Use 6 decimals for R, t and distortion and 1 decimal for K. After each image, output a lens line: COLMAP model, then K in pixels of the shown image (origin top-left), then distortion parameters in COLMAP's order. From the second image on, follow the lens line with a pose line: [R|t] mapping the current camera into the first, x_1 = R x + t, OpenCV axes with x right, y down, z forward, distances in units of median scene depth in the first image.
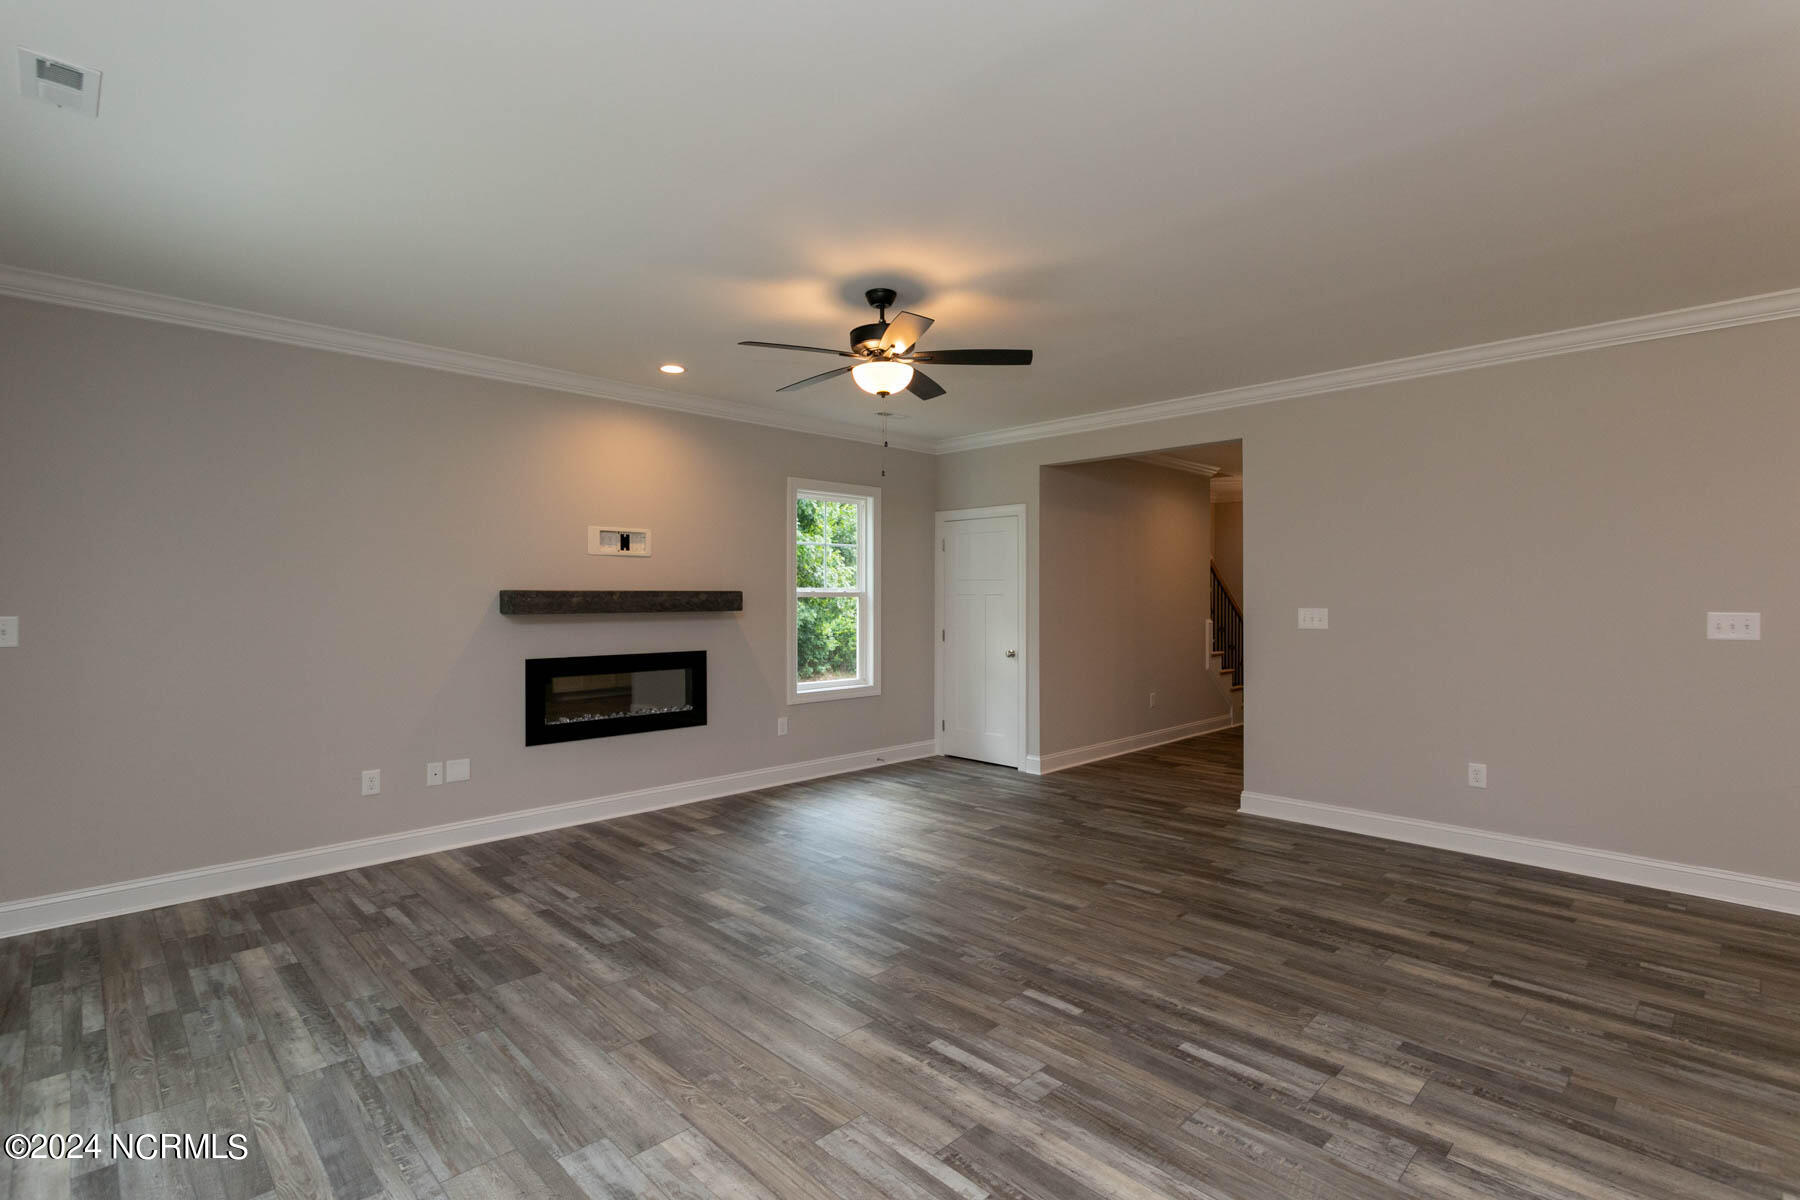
lens RADIAL K [[848.3, 0, 900.0], [0, 848.3, 600.0], [0, 0, 1]] dist [0.003462, 0.000223]
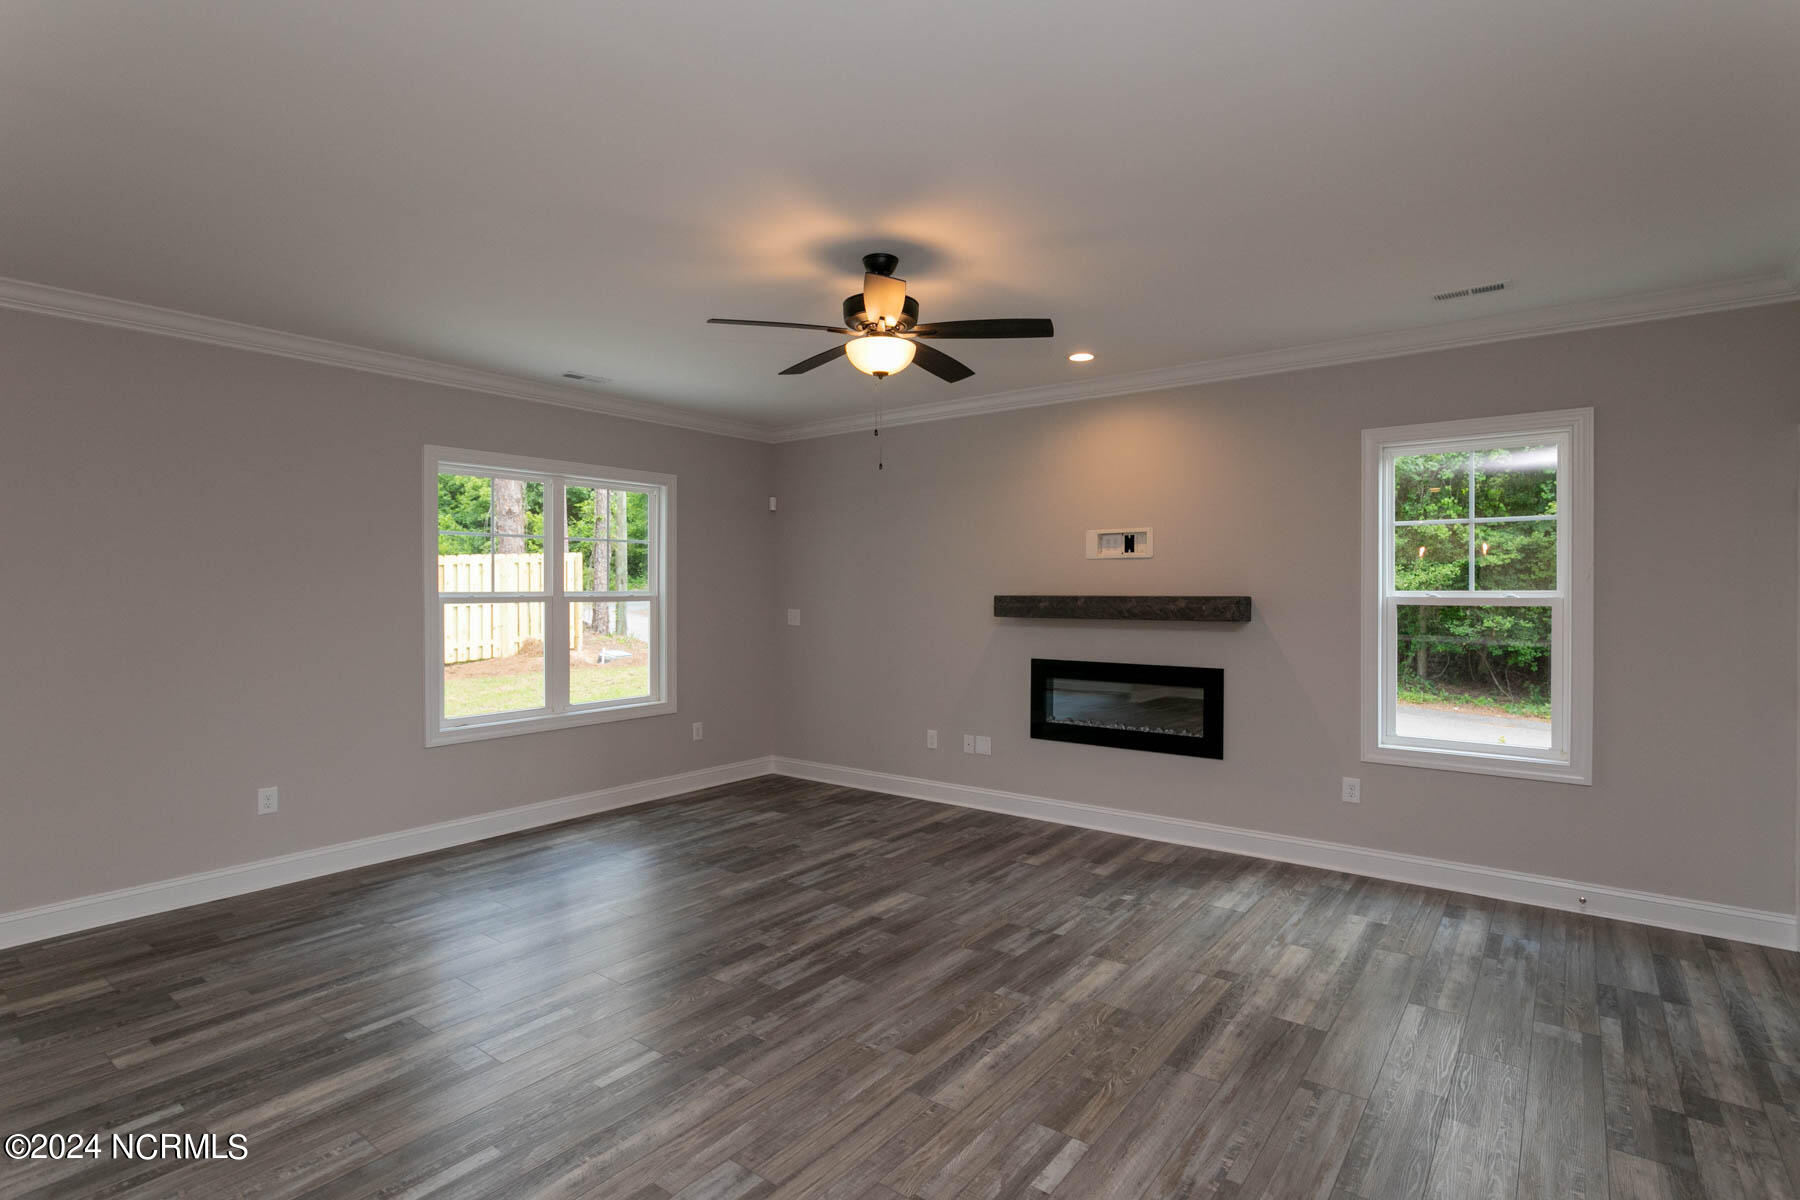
lens RADIAL K [[873.2, 0, 900.0], [0, 873.2, 600.0], [0, 0, 1]] dist [-0.017832, 0.000048]
pose [[0.144620, 0.010651, -0.989430, 0.700020], [-0.003377, 0.999942, 0.010270, -0.017874], [0.989482, 0.001856, 0.144647, 0.722032]]
